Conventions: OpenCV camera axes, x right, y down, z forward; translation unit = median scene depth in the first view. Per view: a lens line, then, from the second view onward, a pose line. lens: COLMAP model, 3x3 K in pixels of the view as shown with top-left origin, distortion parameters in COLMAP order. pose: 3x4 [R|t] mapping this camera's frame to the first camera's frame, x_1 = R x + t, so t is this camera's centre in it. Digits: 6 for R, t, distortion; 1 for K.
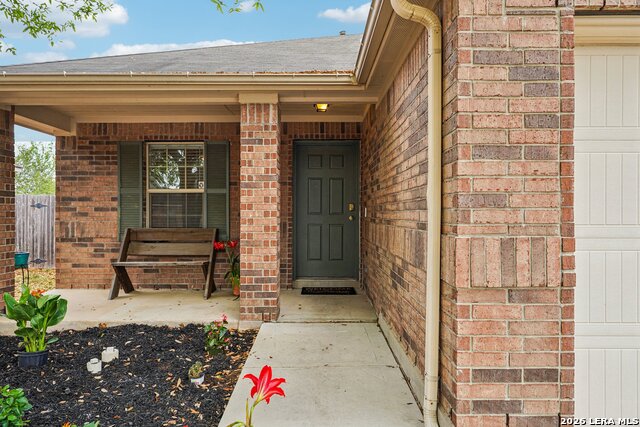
lens RADIAL K [[414.1, 0, 319.8], [0, 414.1, 214.5], [0, 0, 1]] dist [-0.002694, 0.000211]
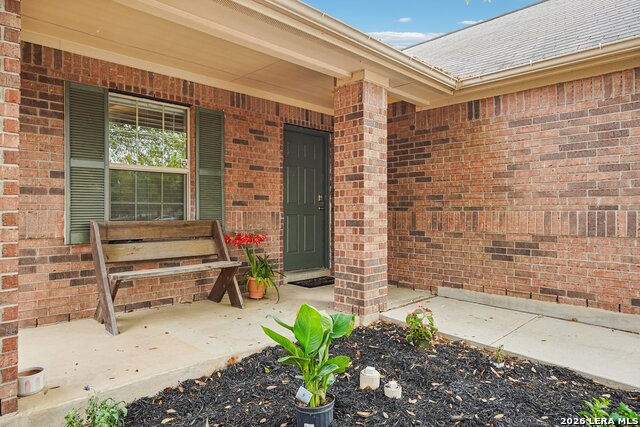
lens RADIAL K [[400.7, 0, 320.2], [0, 400.7, 210.9], [0, 0, 1]] dist [0.001839, -0.001198]
pose [[0.709438, 0.001622, 0.704766, -0.636104], [0.002713, 0.999984, -0.005033, 0.020016], [-0.704763, 0.005483, 0.709422, 0.311564]]
